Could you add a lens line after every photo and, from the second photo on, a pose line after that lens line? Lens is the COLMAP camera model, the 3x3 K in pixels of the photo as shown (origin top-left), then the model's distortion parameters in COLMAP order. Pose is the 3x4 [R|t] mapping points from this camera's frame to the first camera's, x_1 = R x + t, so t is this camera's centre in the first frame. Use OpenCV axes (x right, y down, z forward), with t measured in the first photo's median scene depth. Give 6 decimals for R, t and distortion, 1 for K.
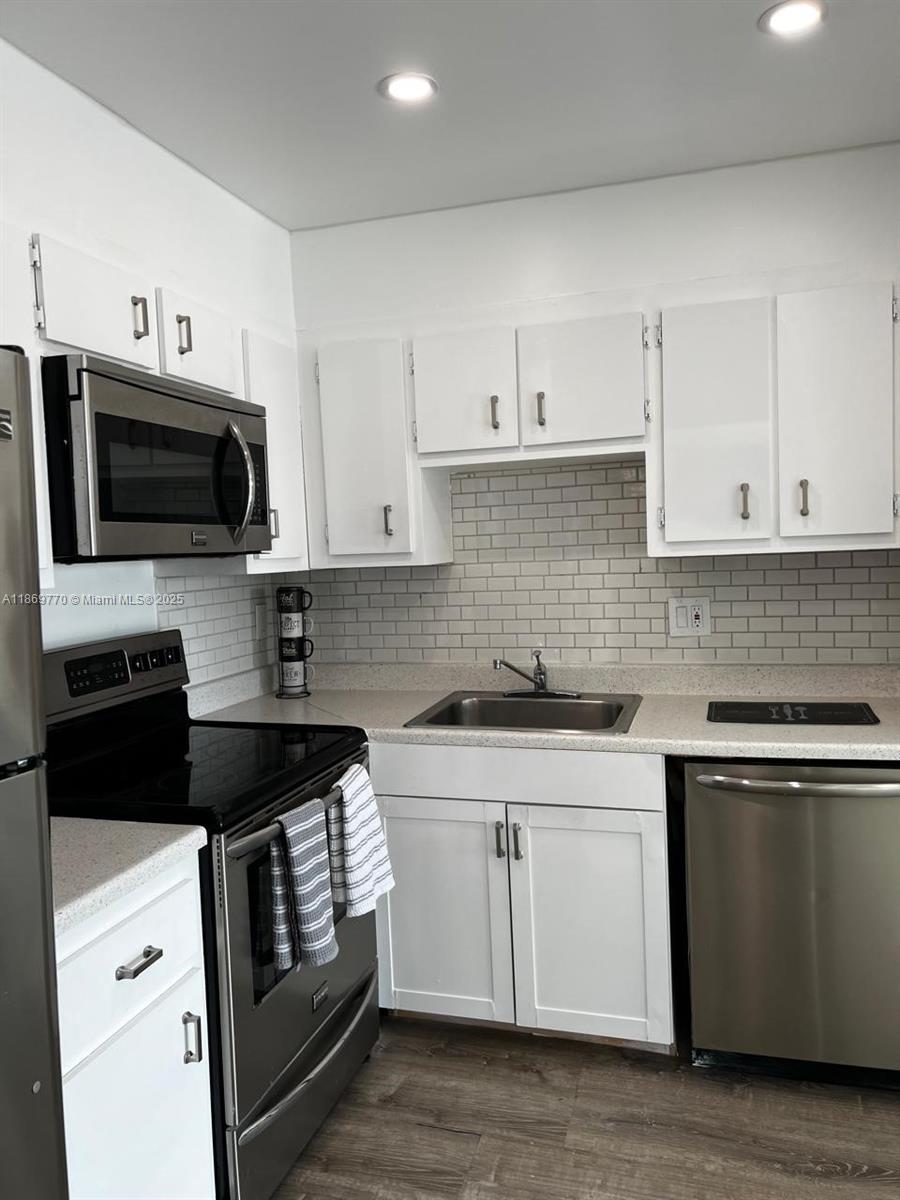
lens RADIAL K [[902.1, 0, 450.4], [0, 902.1, 597.2], [0, 0, 1]] dist [0.061660, -0.057162]
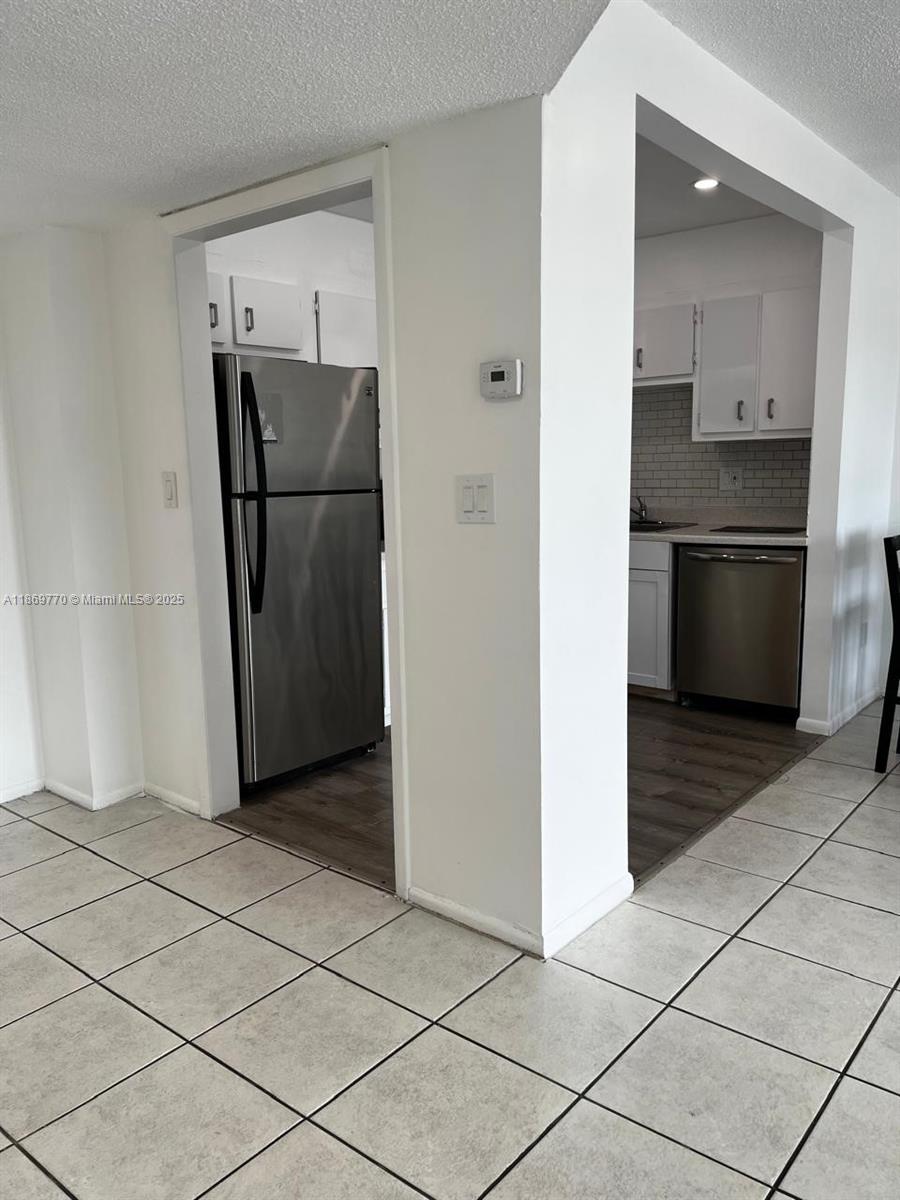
lens RADIAL K [[902.1, 0, 447.4], [0, 902.1, 598.7], [0, 0, 1]] dist [0.061660, -0.057162]
pose [[0.925584, 0.077291, -0.370567, 0.468233], [-0.036585, 0.992615, 0.115656, 0.075636], [0.376769, -0.093492, 0.921577, -0.892165]]
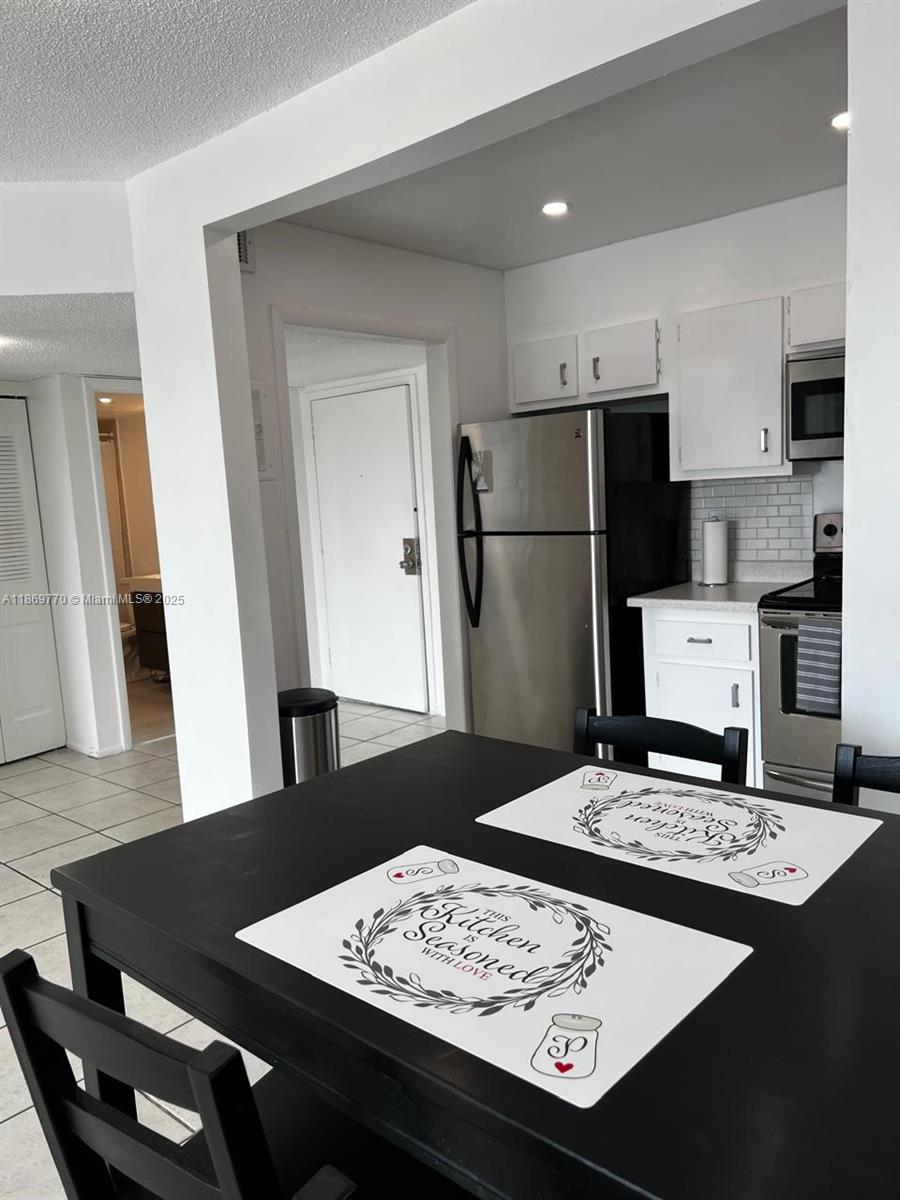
lens RADIAL K [[902.1, 0, 454.5], [0, 902.1, 608.5], [0, 0, 1]] dist [0.061660, -0.057162]
pose [[-0.438996, 0.175045, -0.881273, 1.169035], [0.025056, 0.982842, 0.182739, -0.072274], [0.898139, 0.058141, -0.435850, 0.847761]]
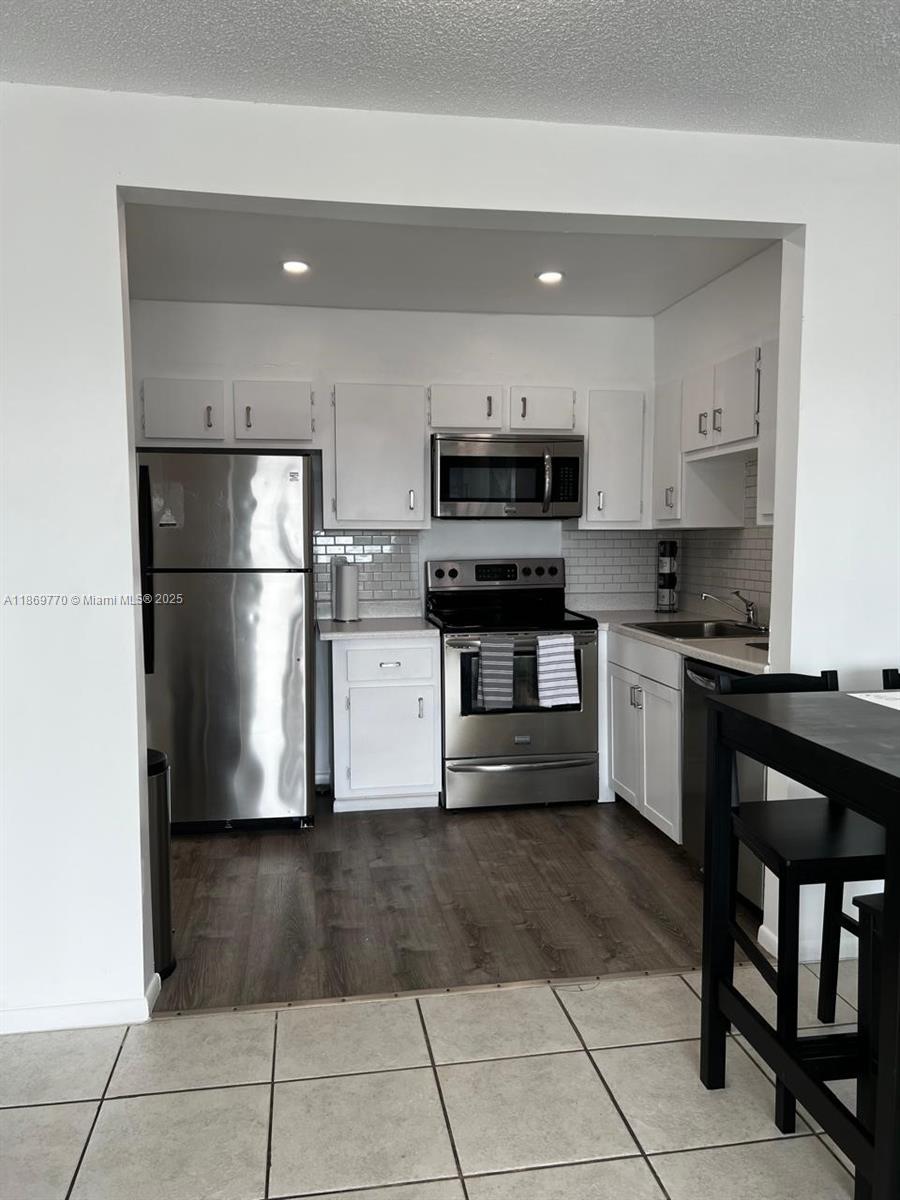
lens RADIAL K [[902.1, 0, 451.2], [0, 902.1, 598.3], [0, 0, 1]] dist [0.061660, -0.057162]
pose [[0.442273, 0.097607, -0.891554, 1.263730], [-0.062703, 0.994993, 0.077826, -0.012157], [0.894686, 0.021483, 0.446179, -0.021747]]
